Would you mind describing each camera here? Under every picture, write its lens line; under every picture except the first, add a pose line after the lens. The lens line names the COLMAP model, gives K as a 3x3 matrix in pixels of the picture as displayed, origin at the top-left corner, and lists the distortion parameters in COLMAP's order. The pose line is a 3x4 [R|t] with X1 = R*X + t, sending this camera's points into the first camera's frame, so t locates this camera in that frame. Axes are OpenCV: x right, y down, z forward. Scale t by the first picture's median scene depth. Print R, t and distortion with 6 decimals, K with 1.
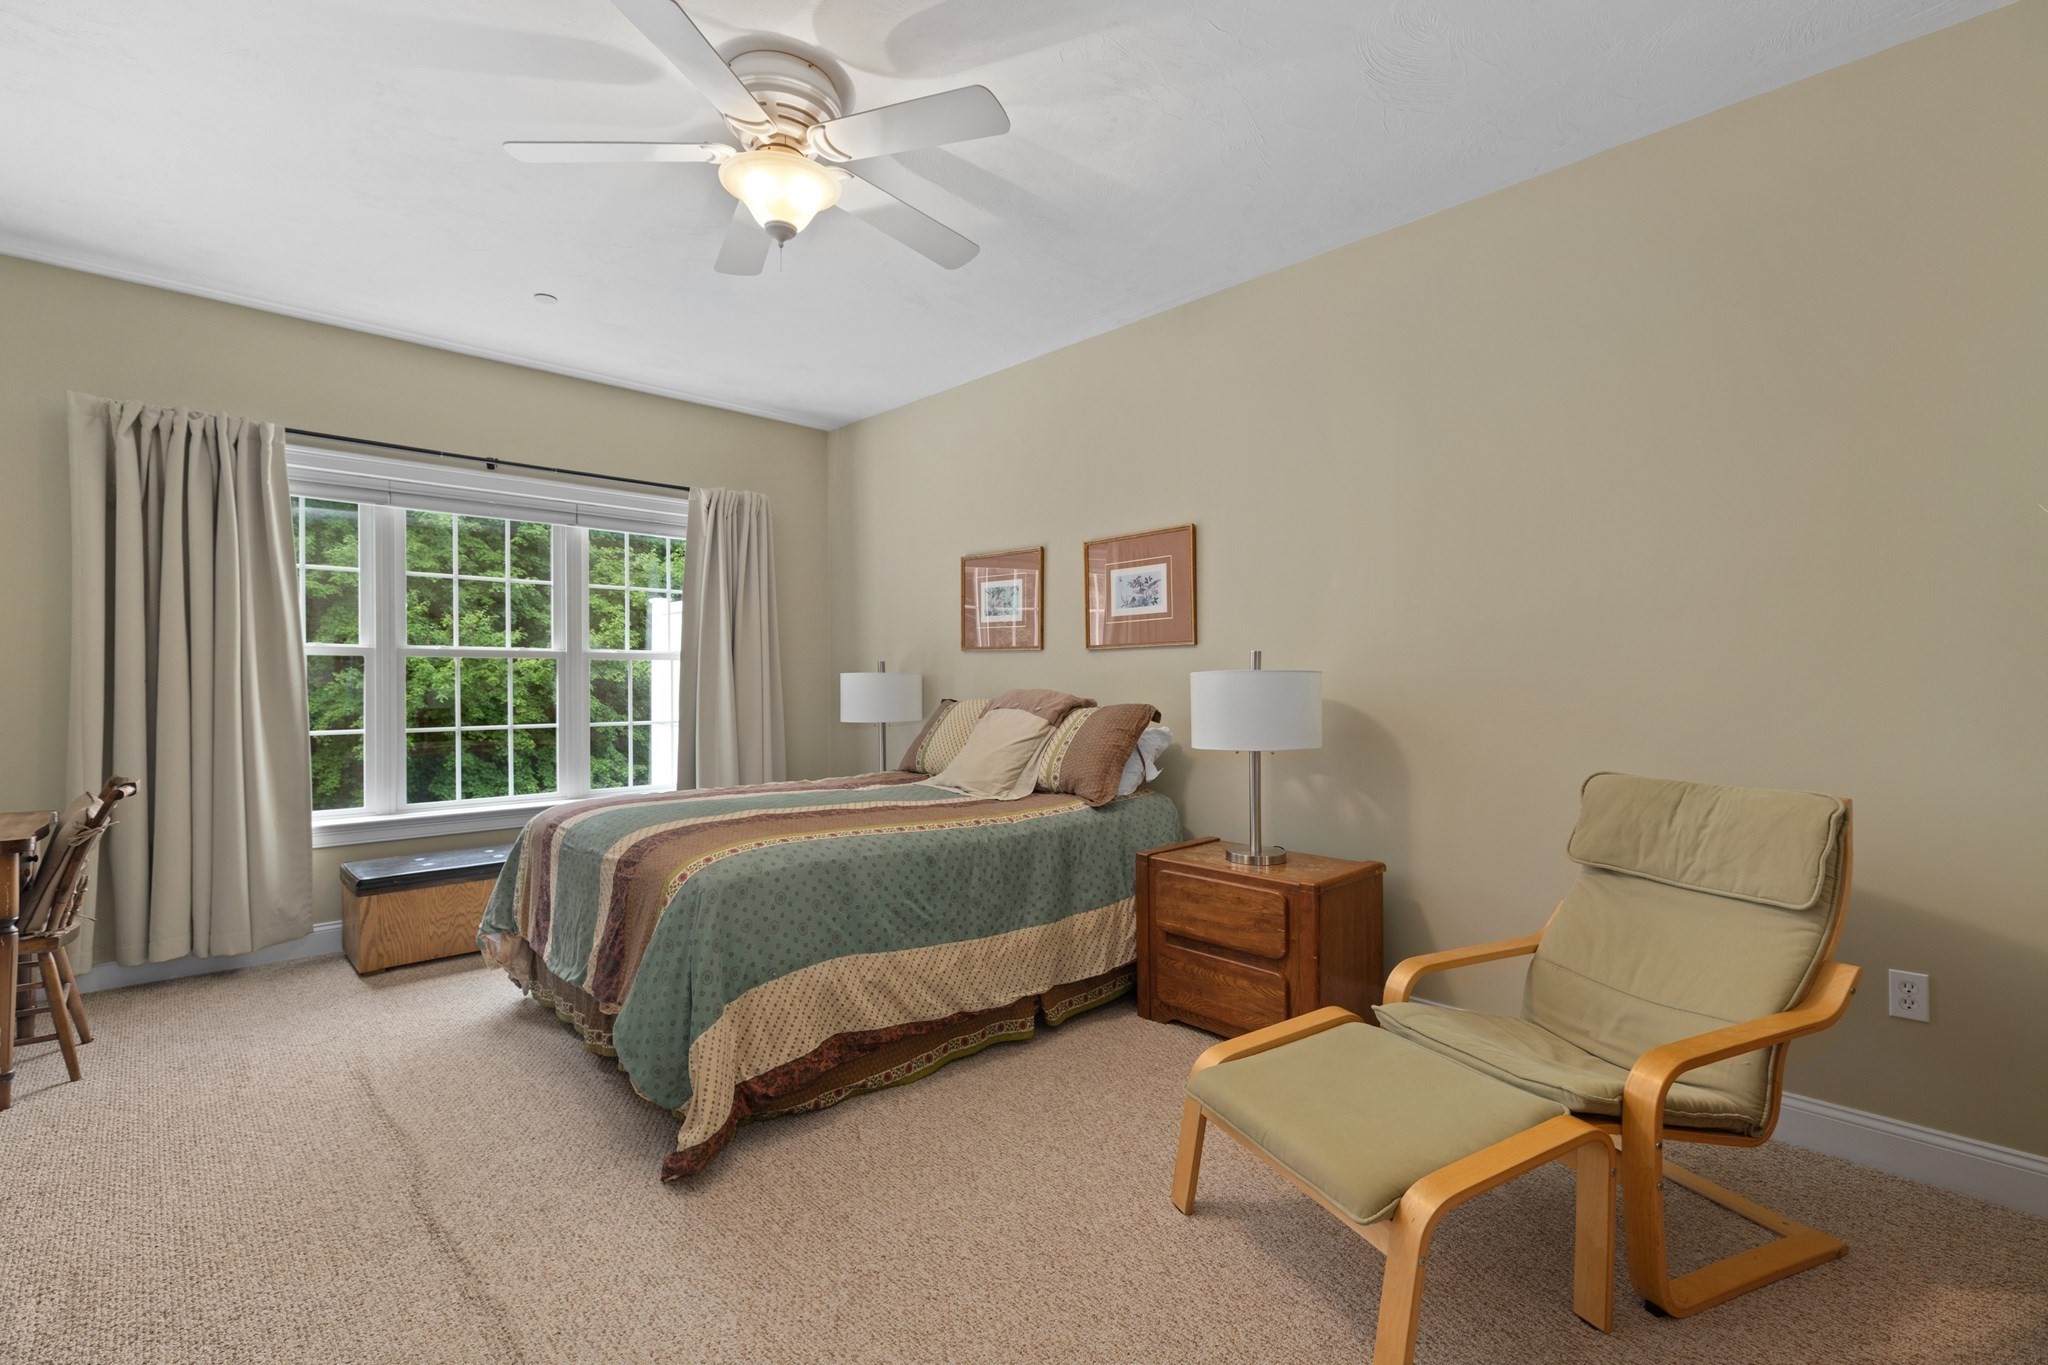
lens RADIAL K [[915.3, 0, 1024.0], [0, 915.3, 682.5], [0, 0, 1]] dist [0.000979, 0.000014]
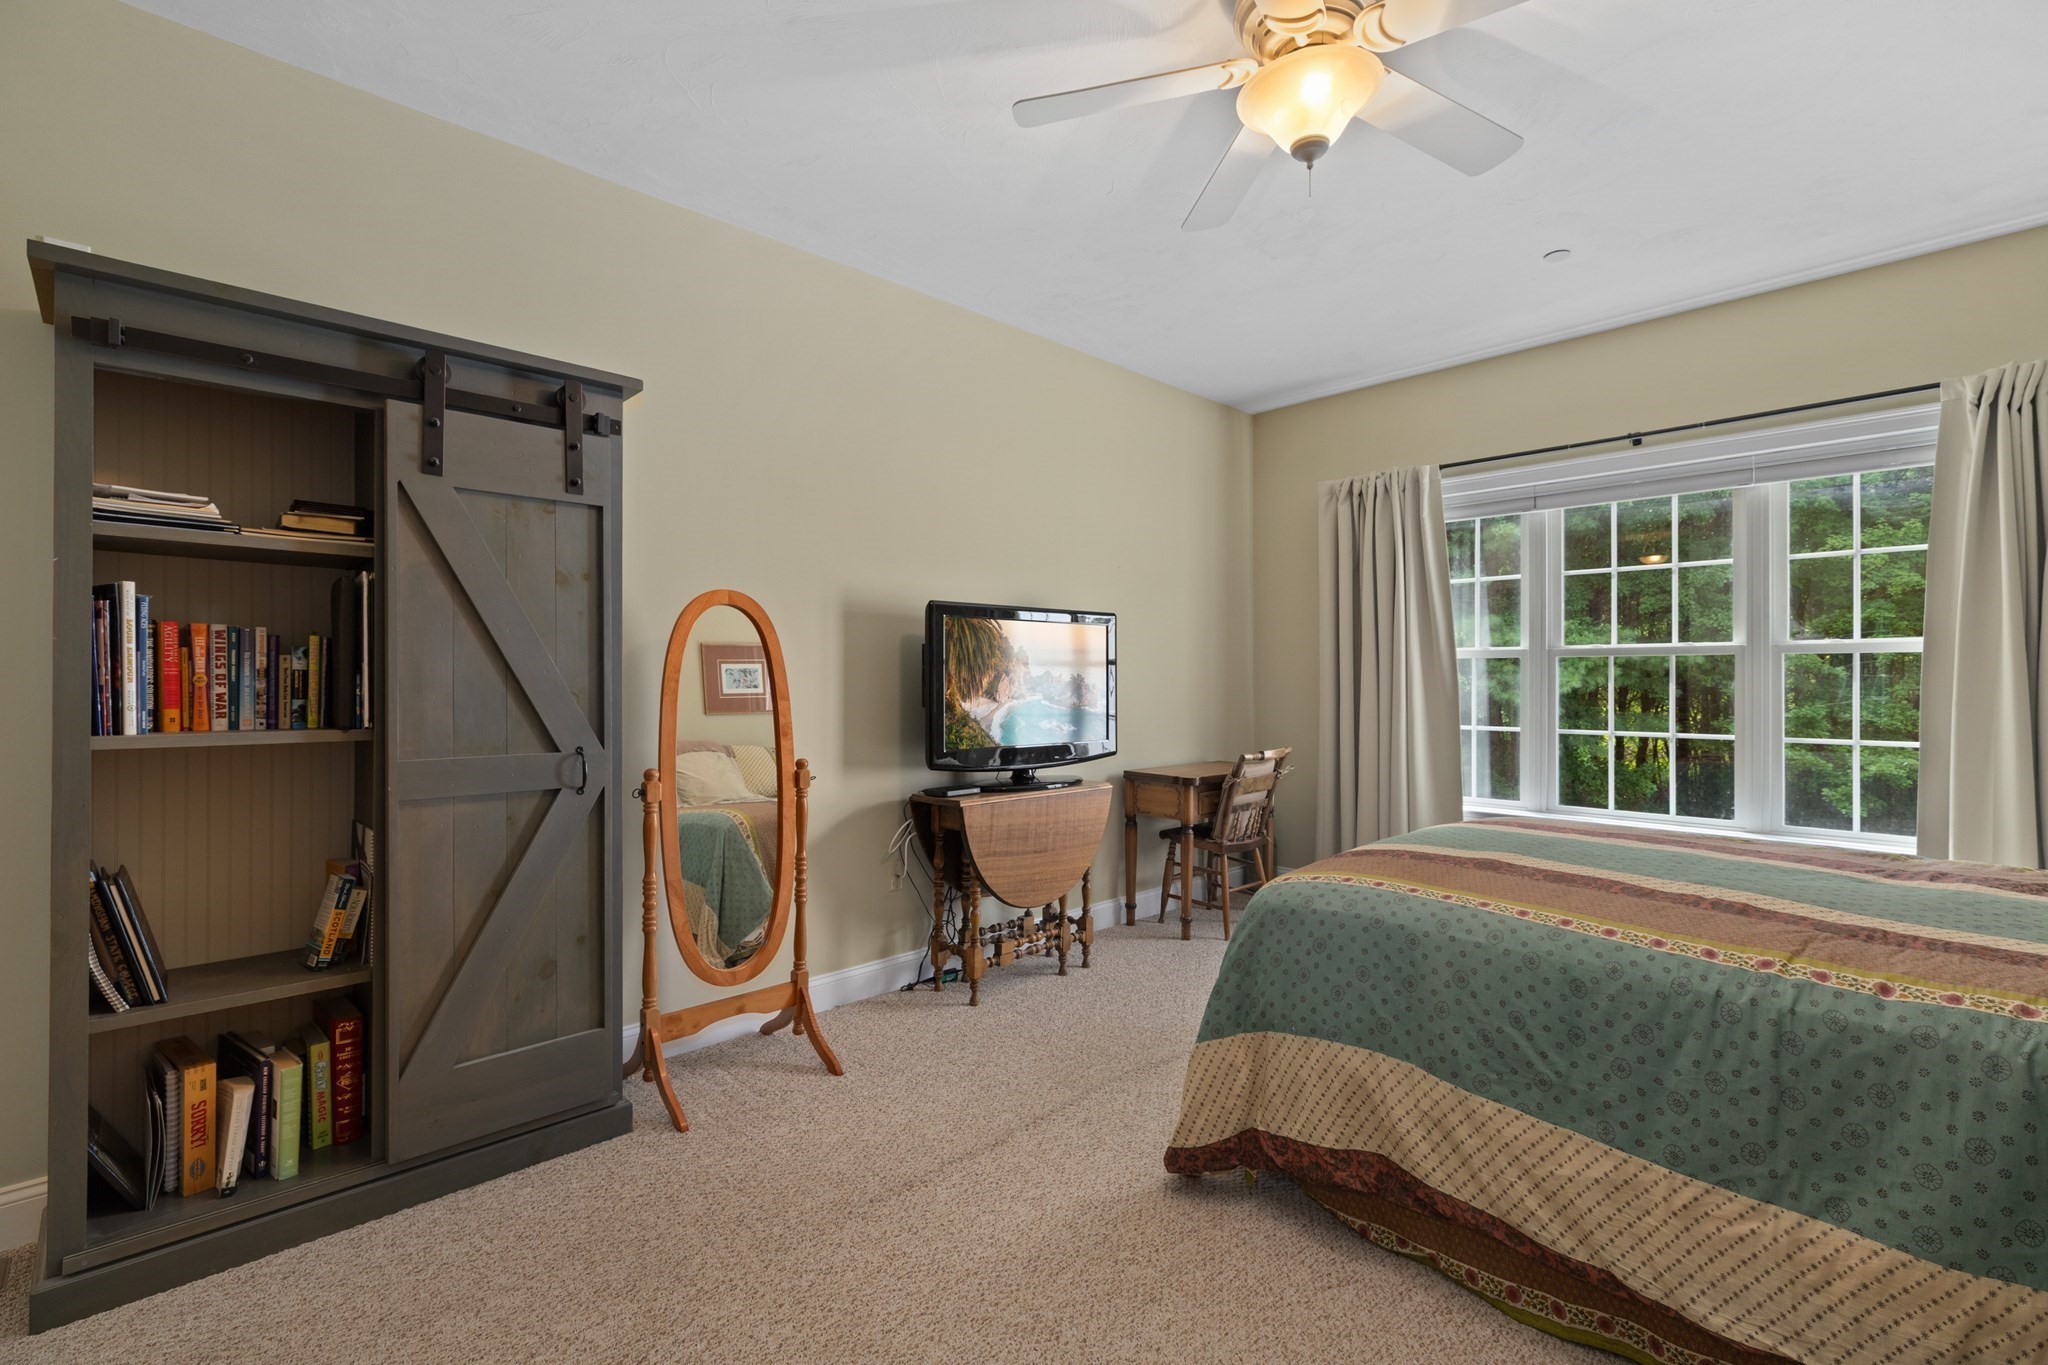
lens RADIAL K [[917.6, 0, 1023.7], [0, 917.6, 675.2], [0, 0, 1]] dist [0.001840, -0.000226]
pose [[0.004466, -0.003933, -0.999982, 0.411823], [-0.001925, 0.999990, -0.003941, -0.004582], [0.999988, 0.001943, 0.004459, 0.526388]]
